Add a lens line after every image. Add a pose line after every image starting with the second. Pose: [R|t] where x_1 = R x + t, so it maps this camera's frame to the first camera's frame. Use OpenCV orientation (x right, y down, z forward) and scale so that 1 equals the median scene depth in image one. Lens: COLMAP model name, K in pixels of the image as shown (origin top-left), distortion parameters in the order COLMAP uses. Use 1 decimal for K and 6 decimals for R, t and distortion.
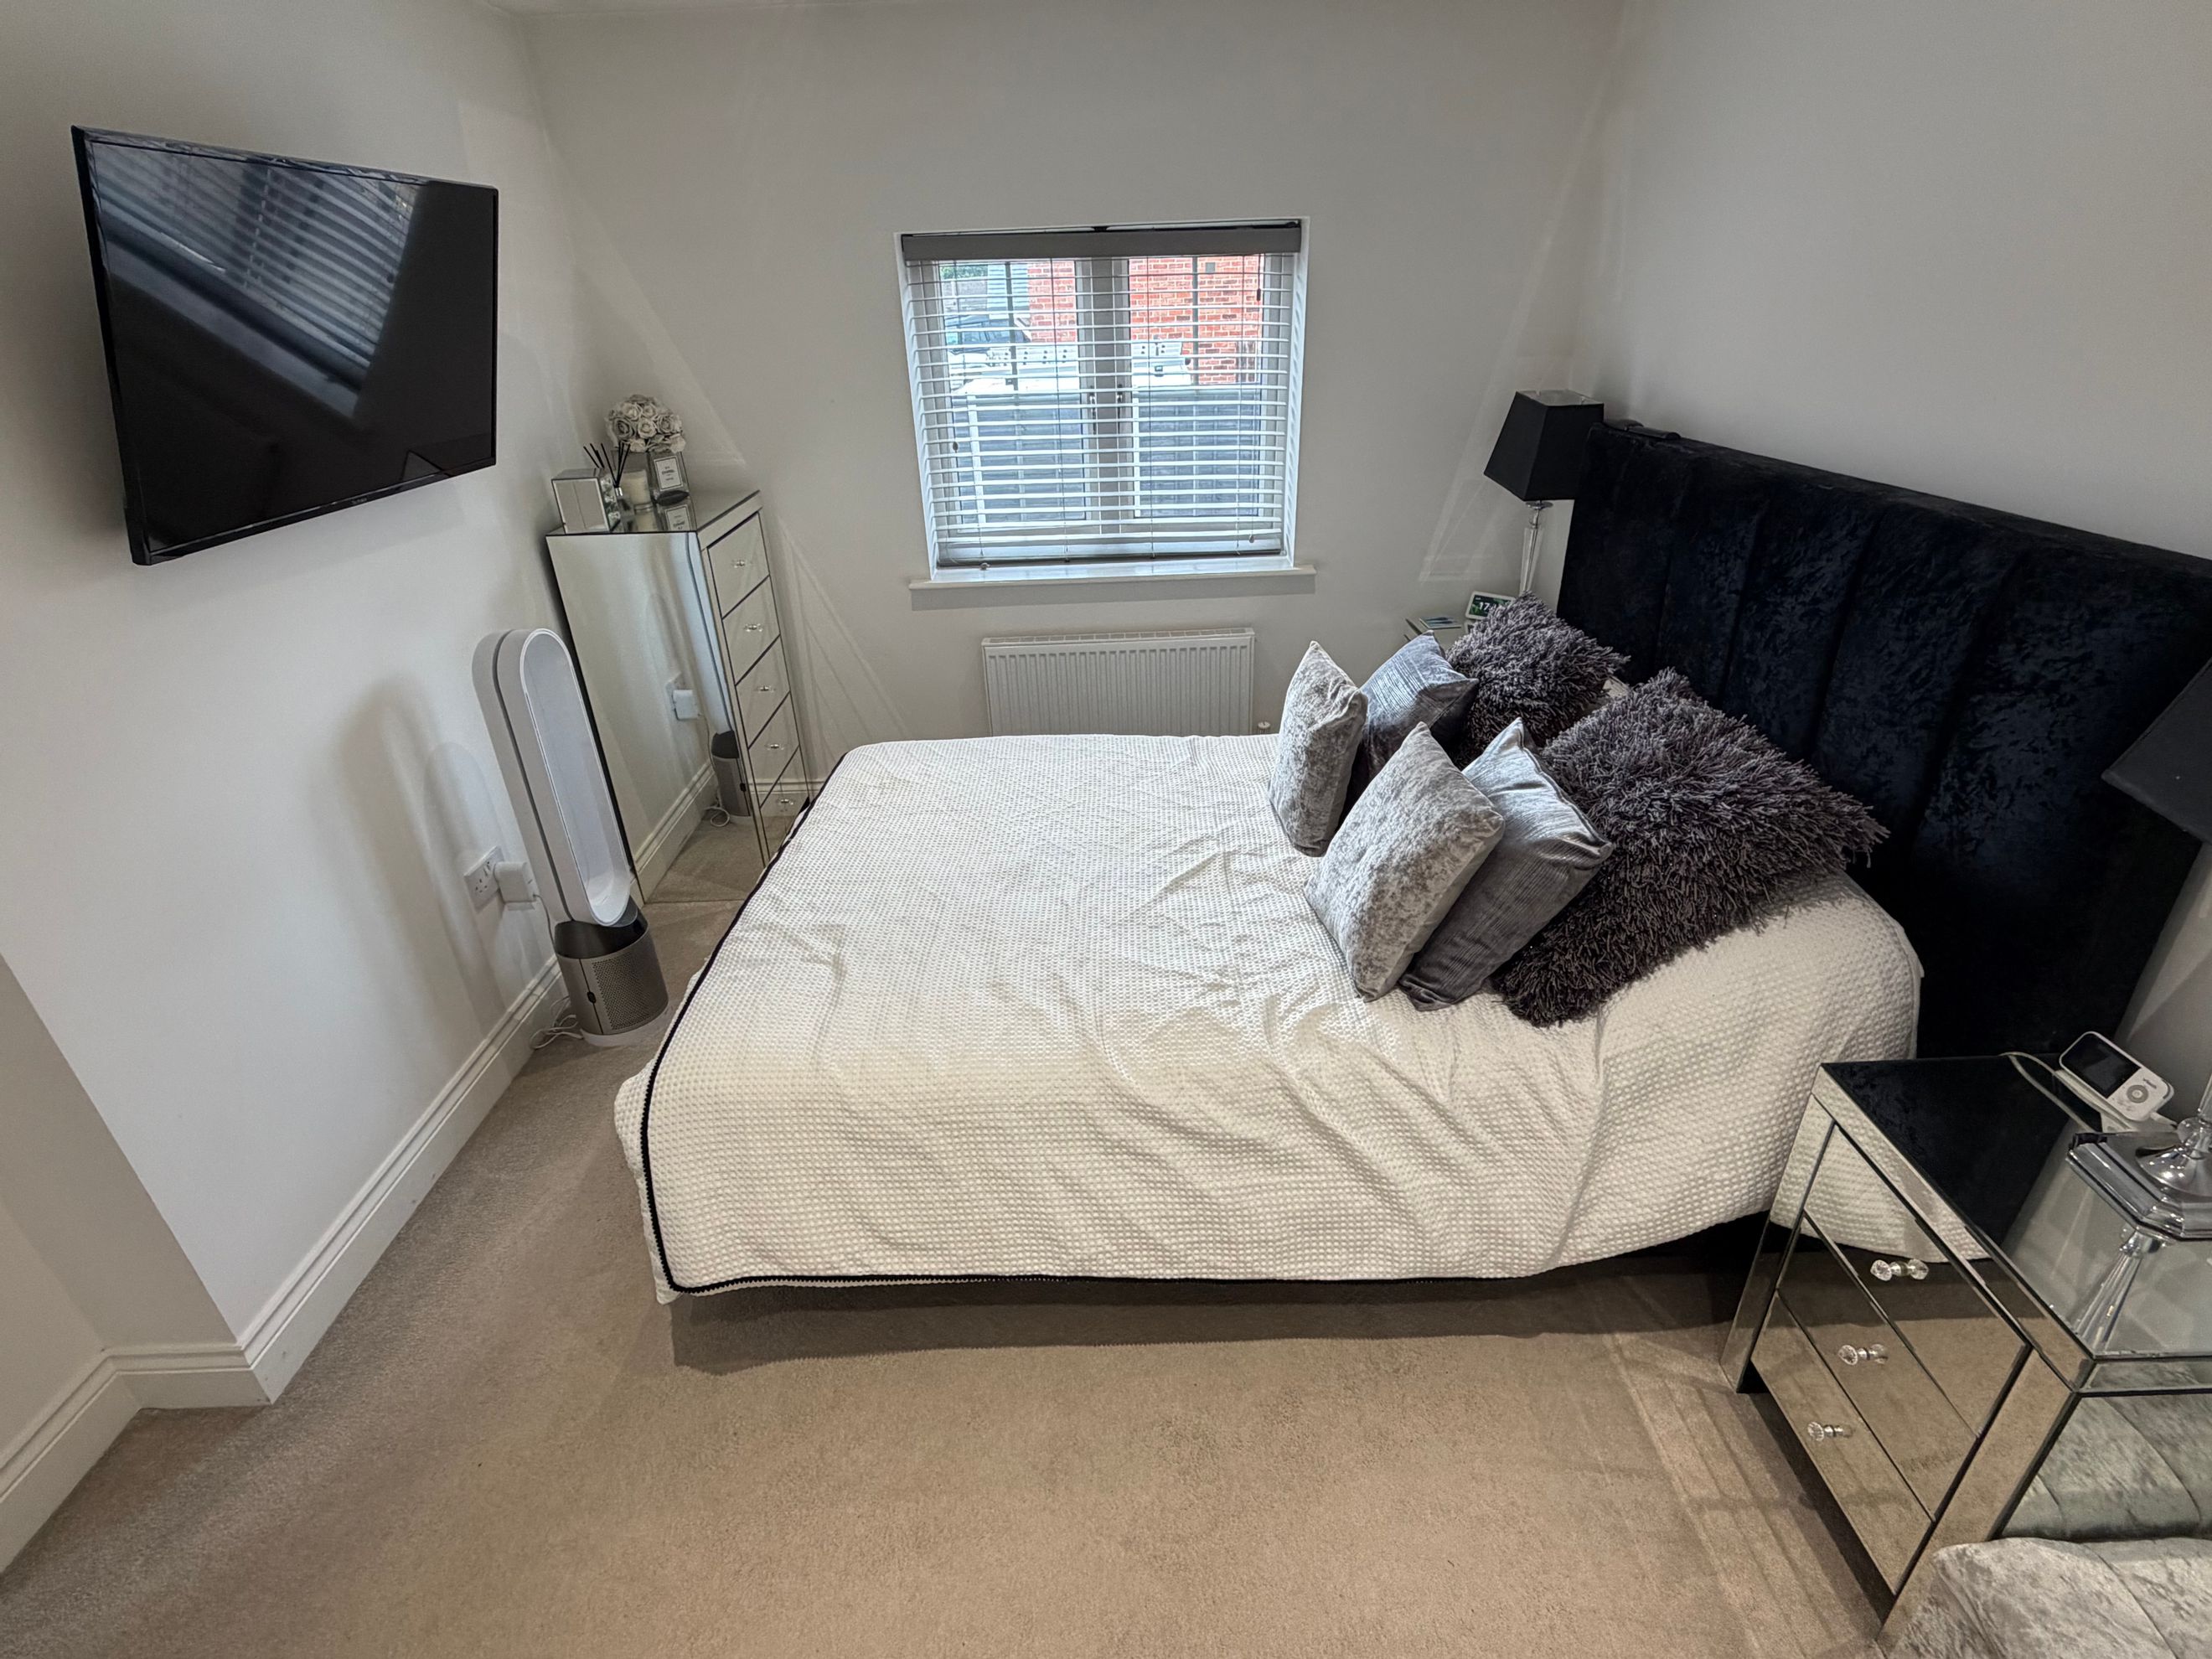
lens RADIAL K [[1047.5, 0, 1109.1], [0, 1047.5, 827.8], [0, 0, 1]] dist [0.002058, -0.001075]
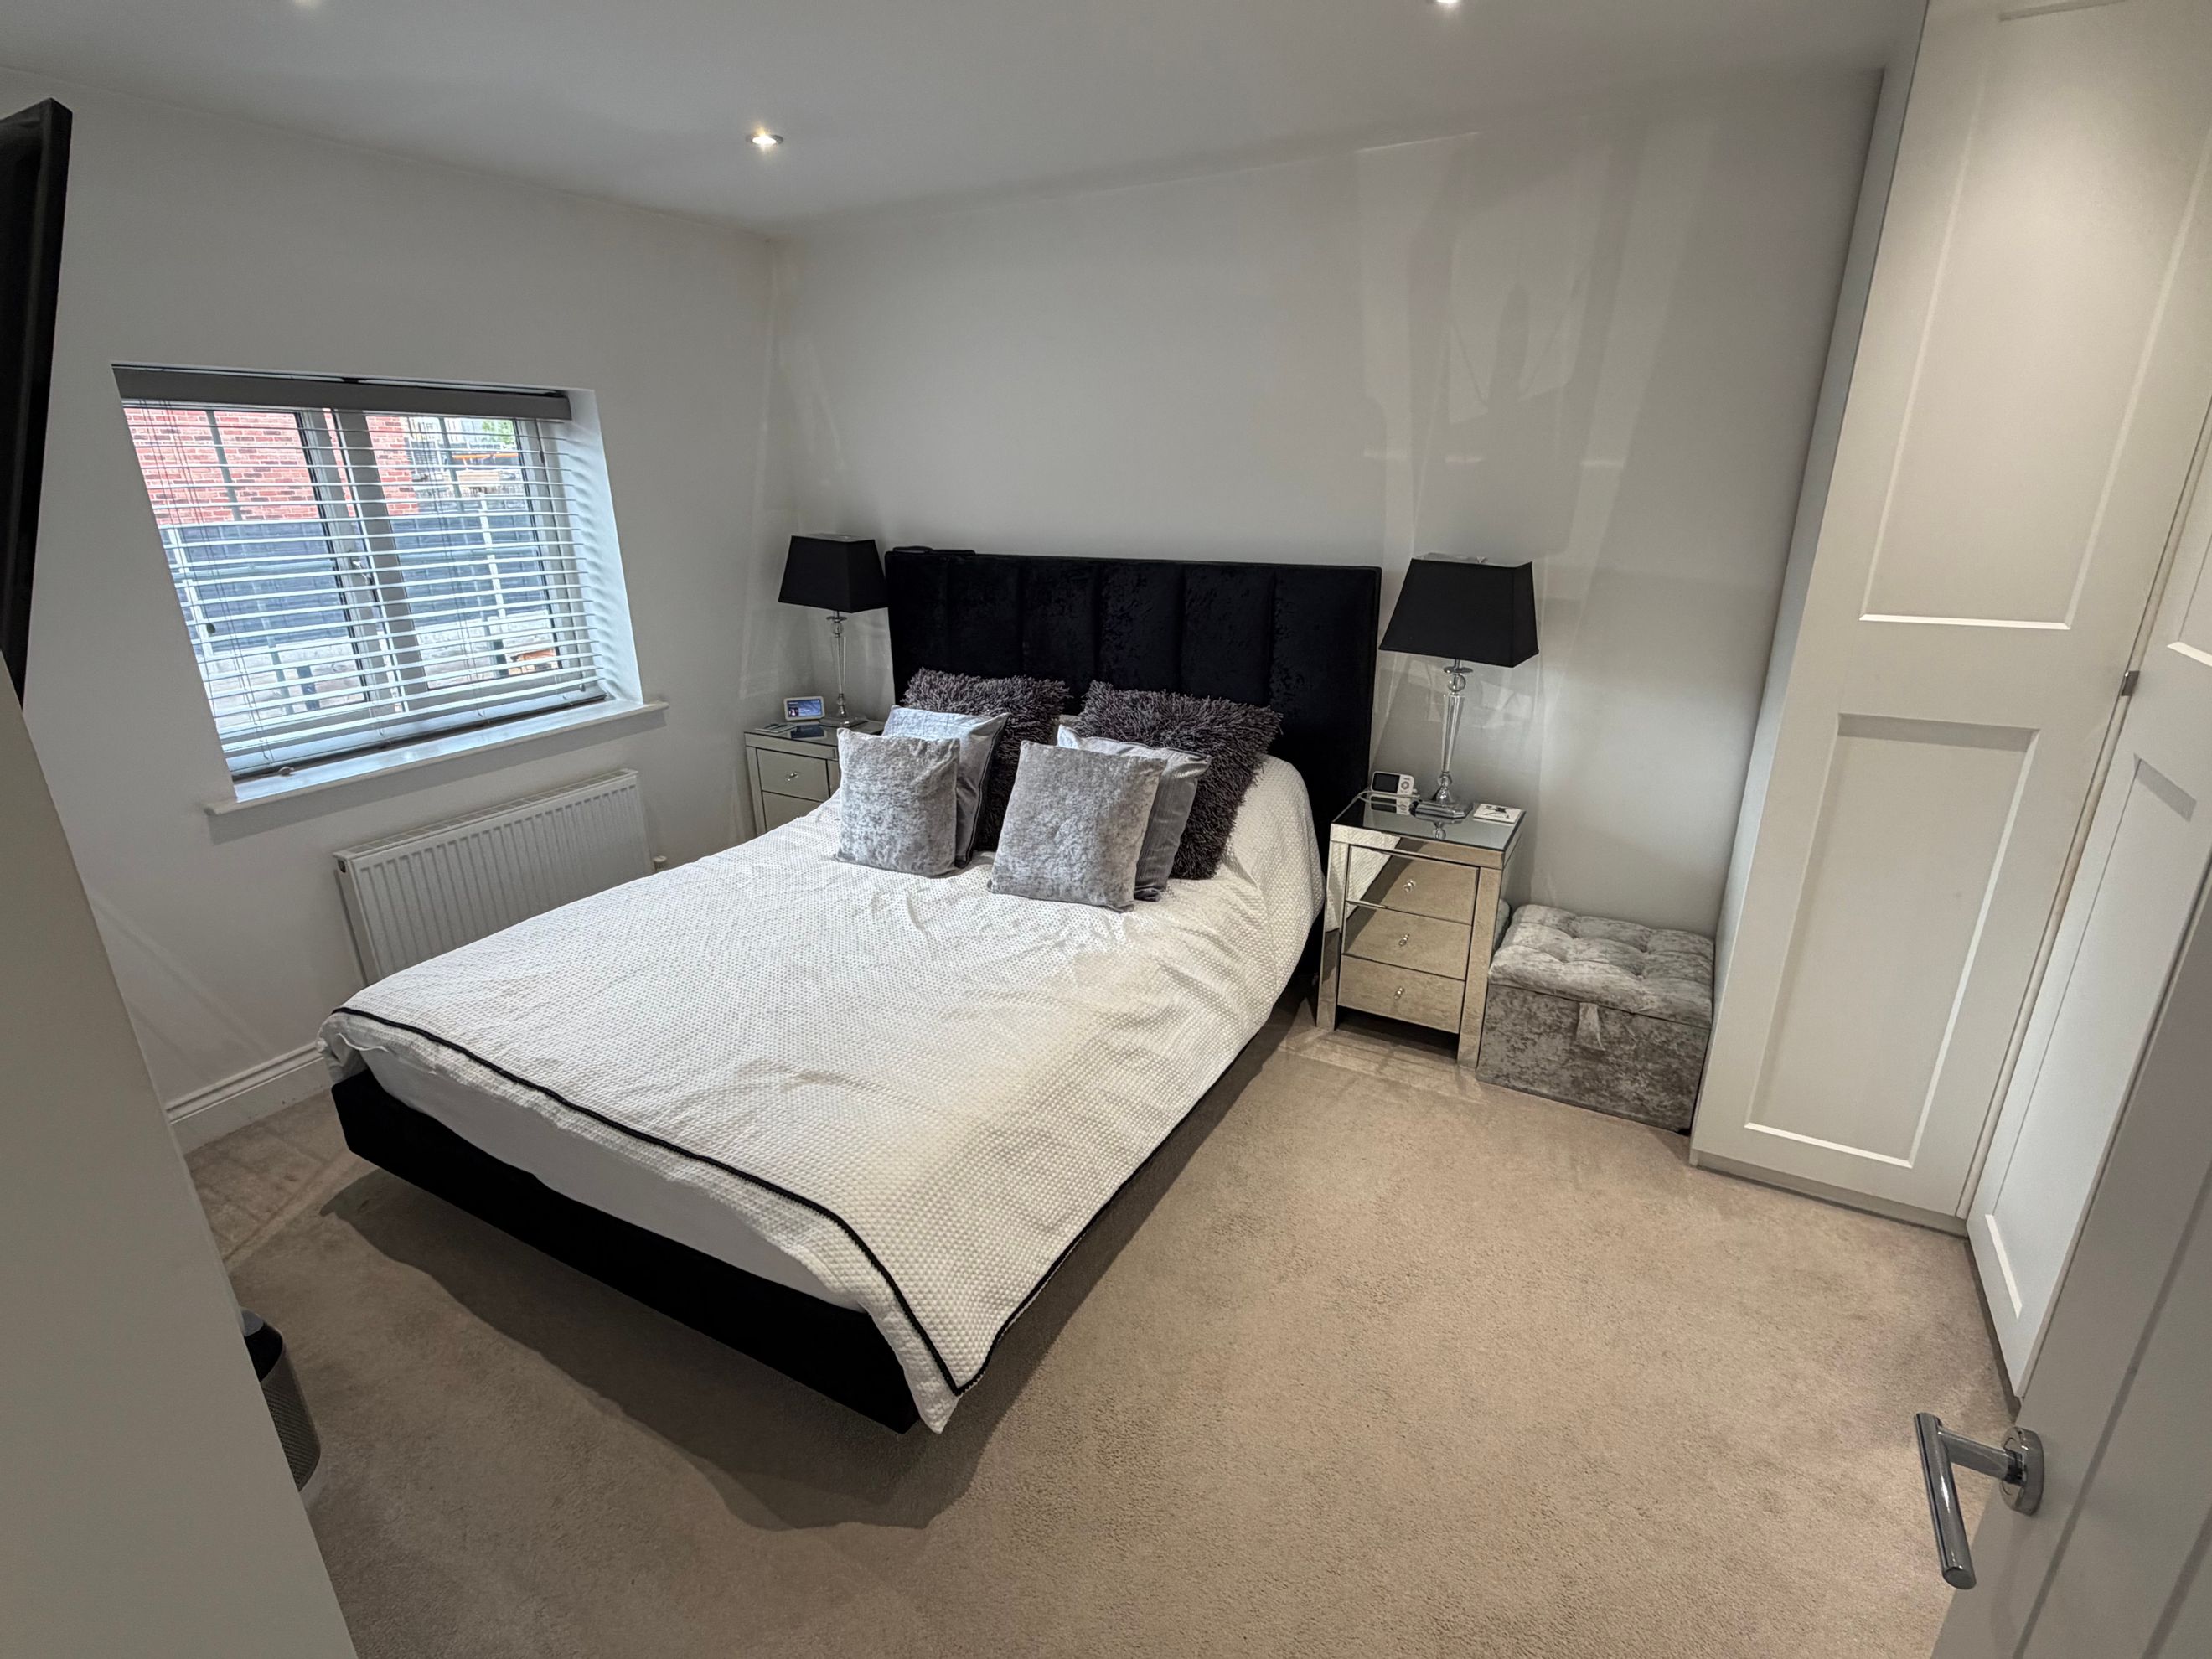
lens RADIAL K [[1047.5, 0, 1104.5], [0, 1047.5, 828.7], [0, 0, 1]] dist [0.002058, -0.001075]
pose [[0.491694, -0.260514, 0.830885, -0.578892], [0.388311, 0.919666, 0.058558, -0.022423], [-0.779392, 0.293849, 0.553355, 0.122533]]
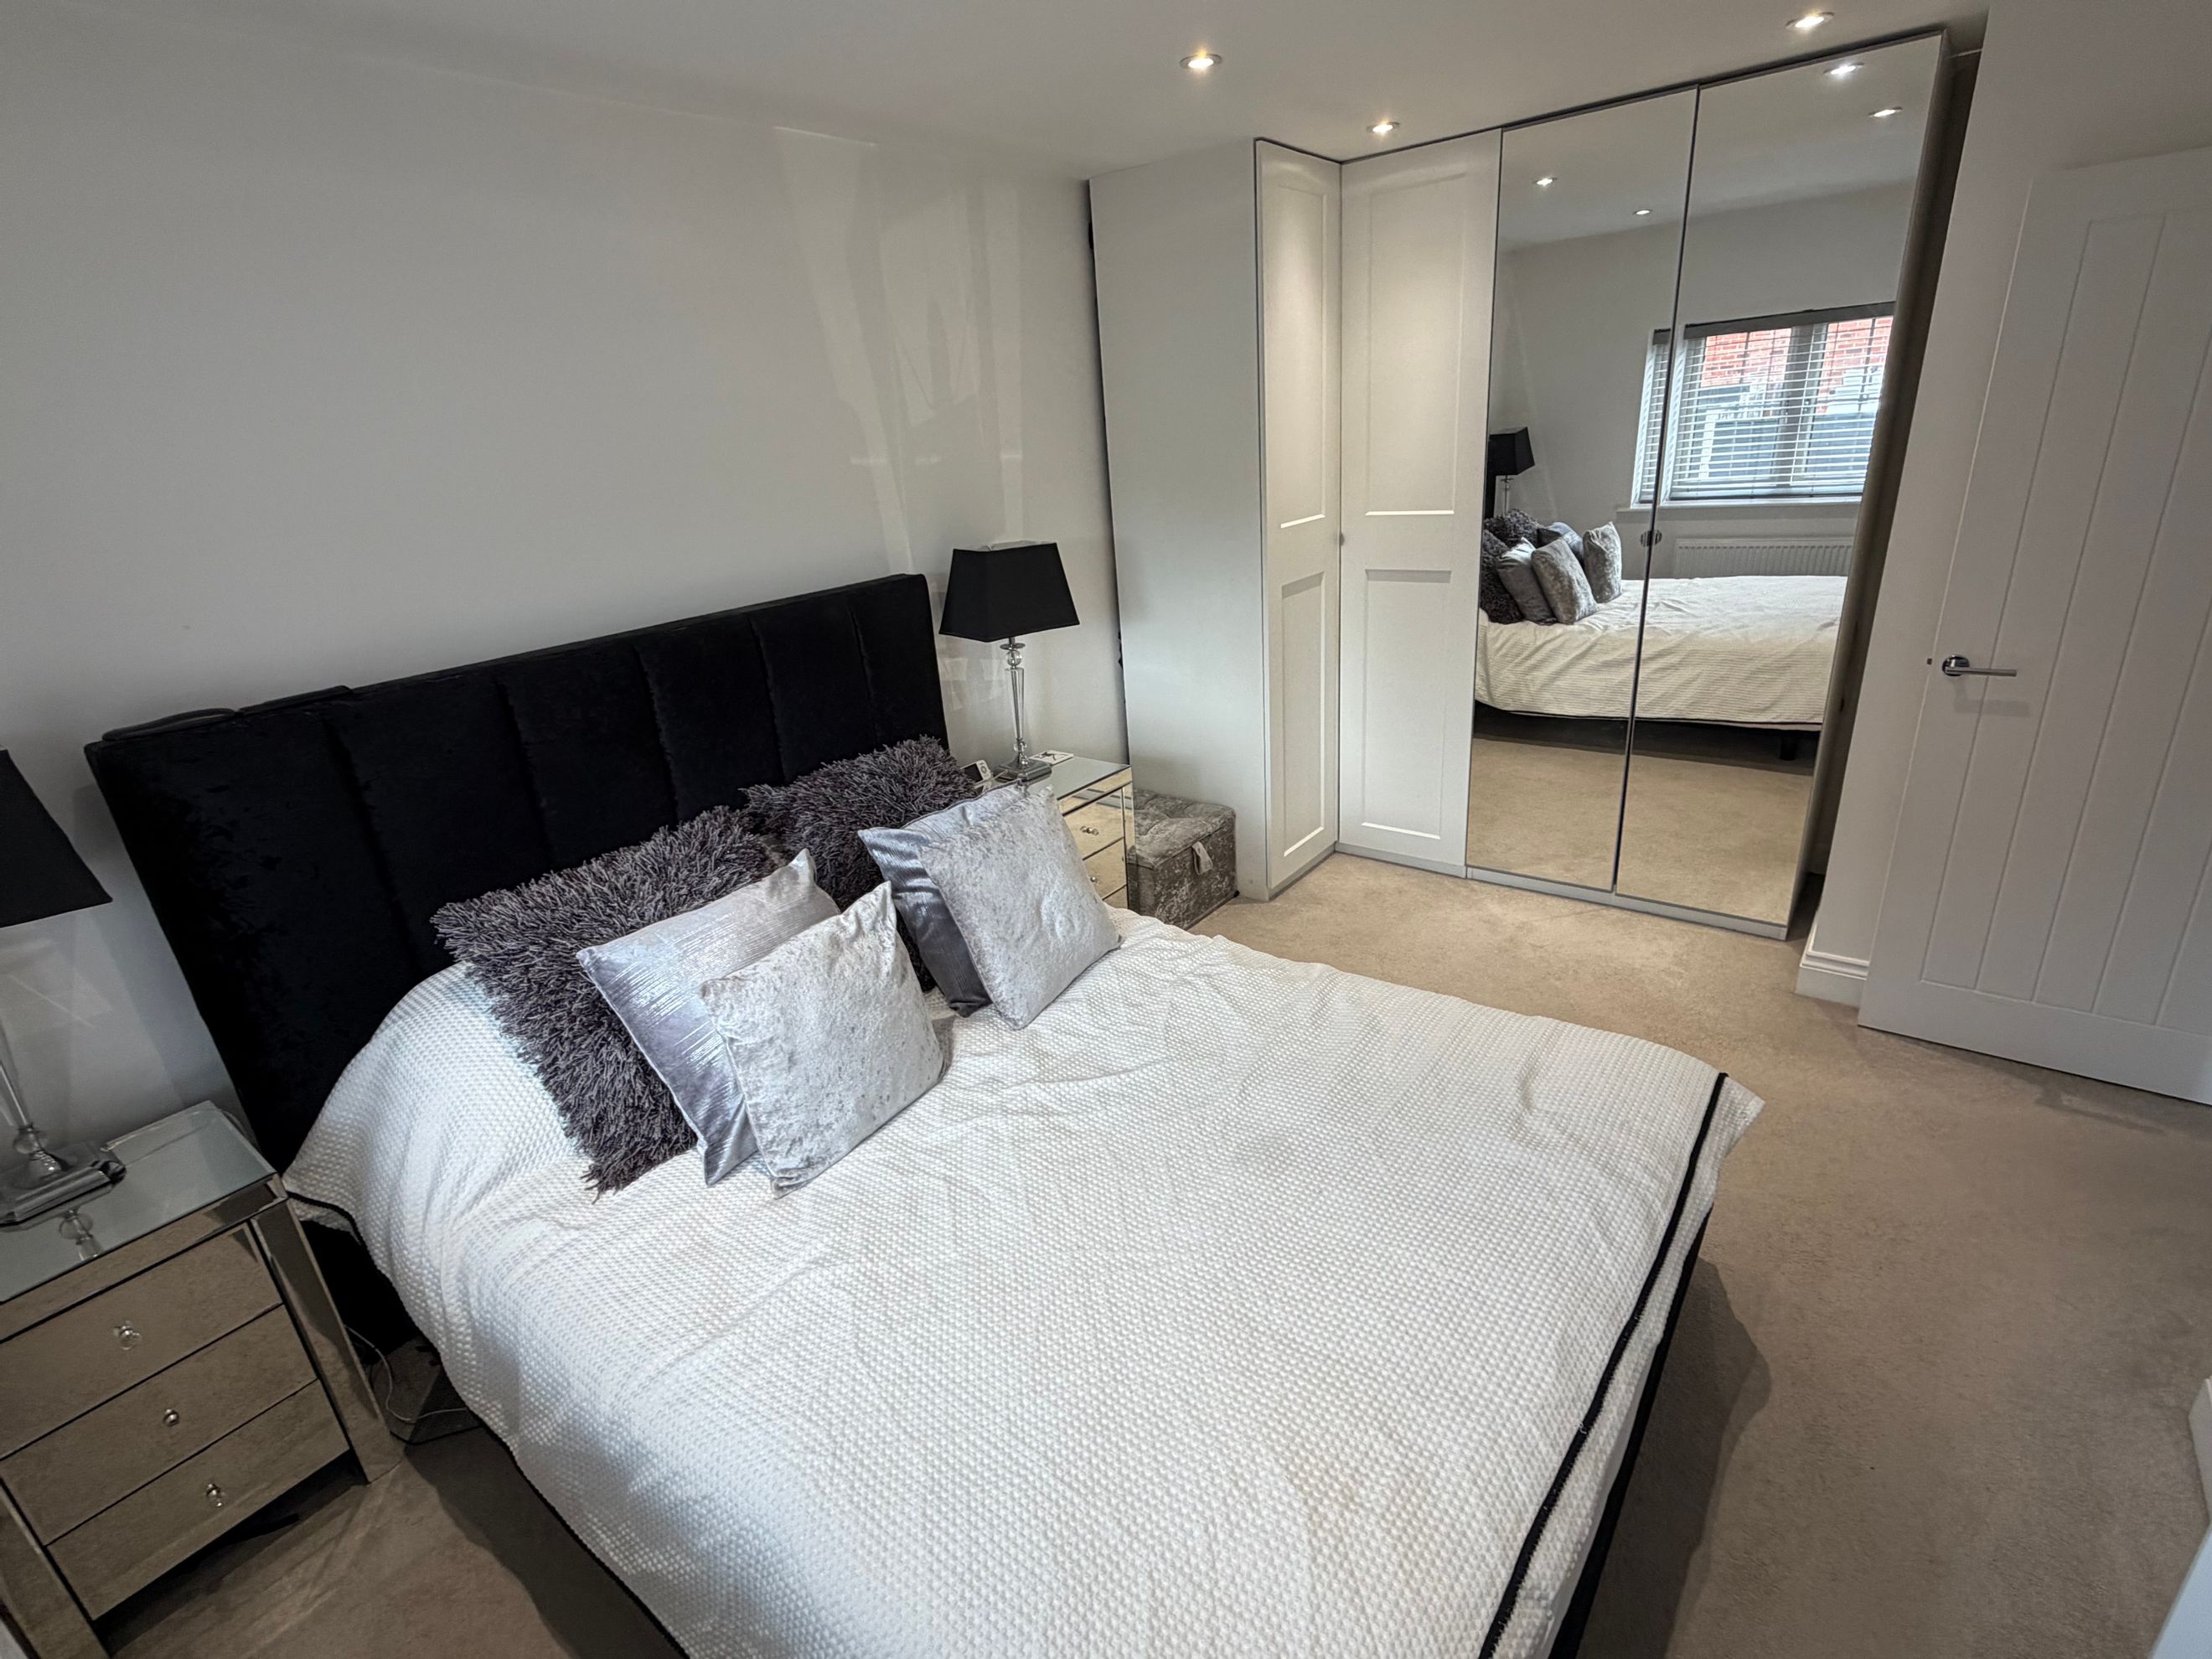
lens RADIAL K [[1047.5, 0, 1099.5], [0, 1047.5, 827.9], [0, 0, 1]] dist [0.002058, -0.001075]
pose [[-0.780762, -0.135549, 0.609949, -0.324505], [0.369603, 0.686893, 0.625757, -0.477630], [-0.503790, 0.714006, -0.486200, 0.959669]]
